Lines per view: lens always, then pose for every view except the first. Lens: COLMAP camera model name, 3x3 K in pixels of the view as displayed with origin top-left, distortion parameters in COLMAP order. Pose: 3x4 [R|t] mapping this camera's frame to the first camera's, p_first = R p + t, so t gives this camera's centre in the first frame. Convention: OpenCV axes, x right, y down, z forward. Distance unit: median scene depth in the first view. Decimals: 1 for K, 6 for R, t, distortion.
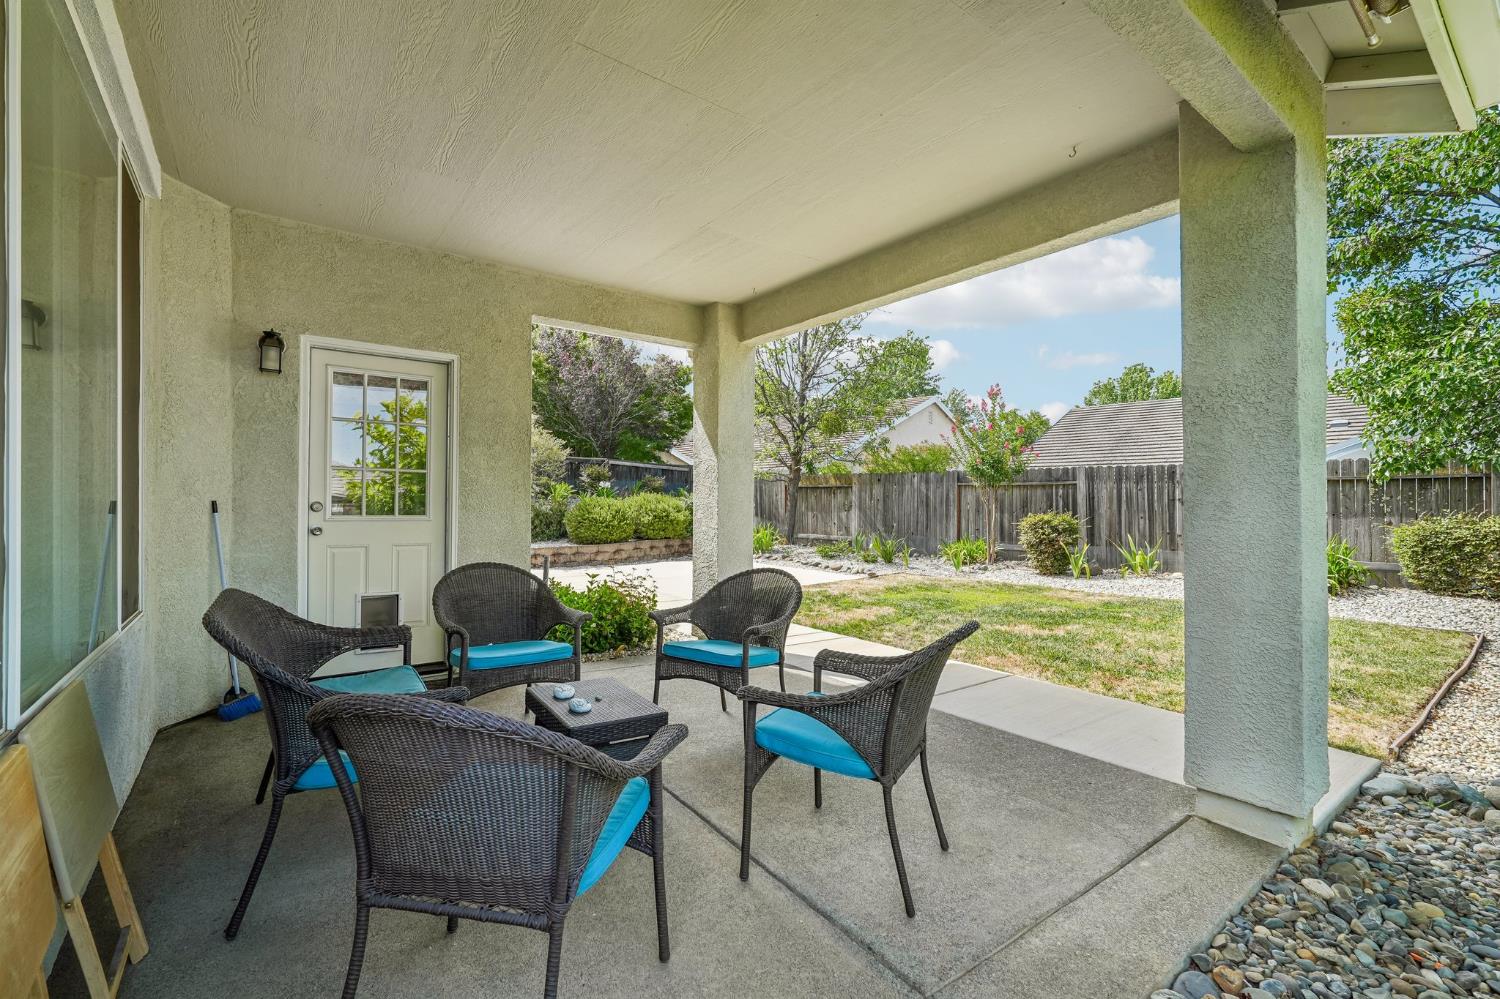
lens RADIAL K [[672.4, 0, 749.7], [0, 672.4, 495.9], [0, 0, 1]] dist [-0.006125, 0.002789]
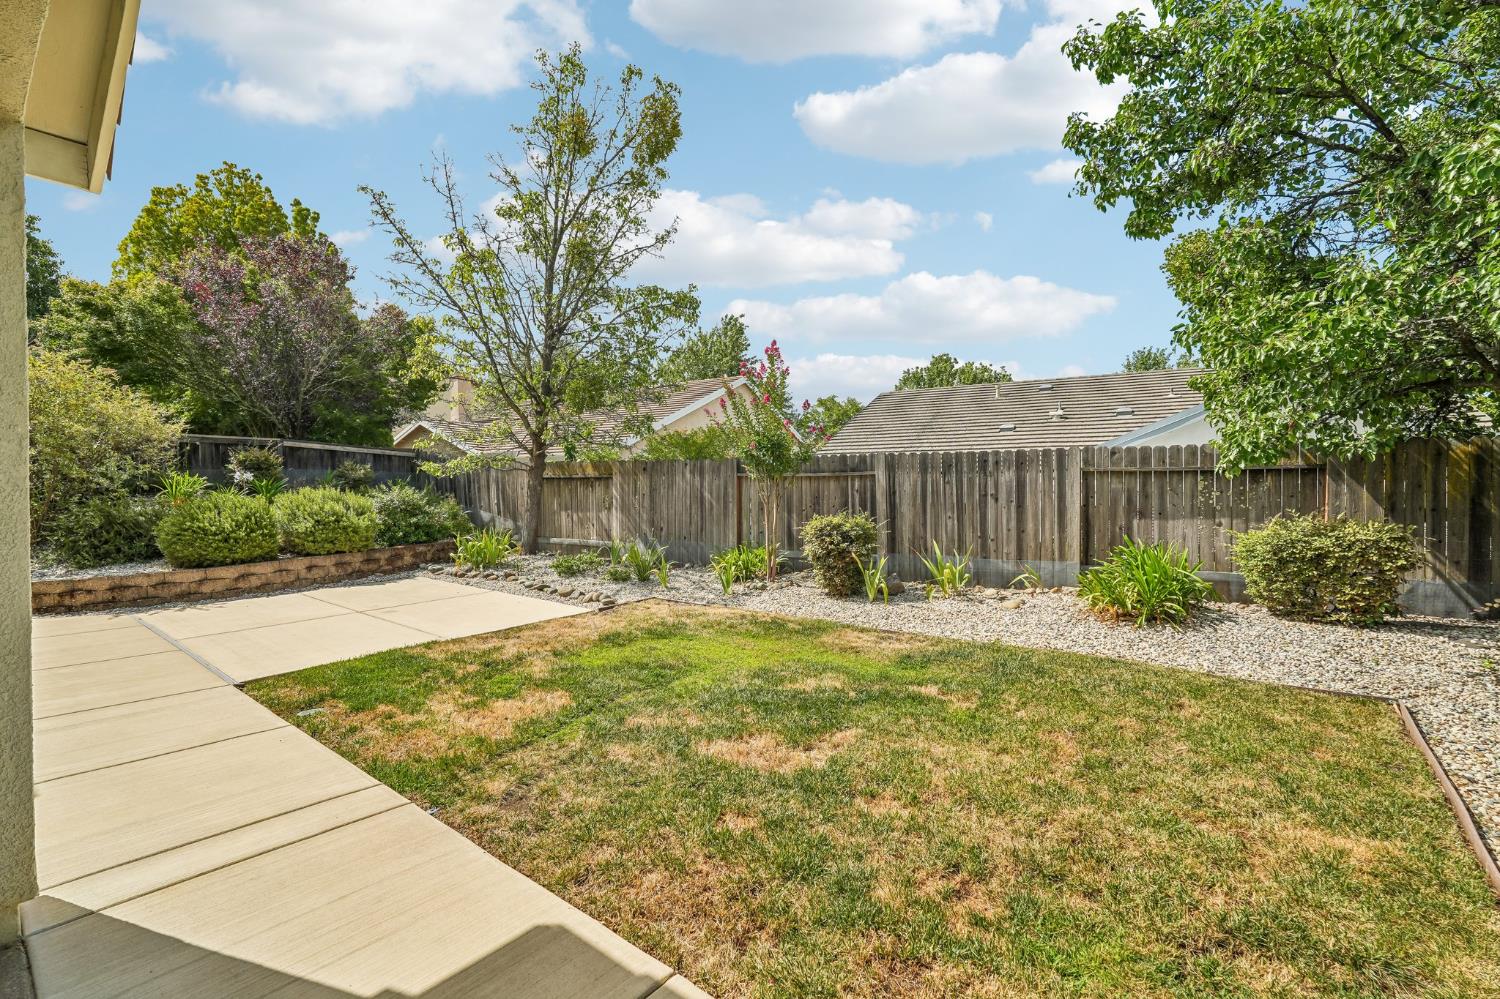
lens RADIAL K [[672.4, 0, 758.1], [0, 672.4, 498.9], [0, 0, 1]] dist [-0.006125, 0.002789]
pose [[0.967111, -0.011595, 0.254091, 0.143184], [0.005136, 0.999647, 0.026067, -0.010484], [-0.254304, -0.023904, 0.966829, 0.253724]]
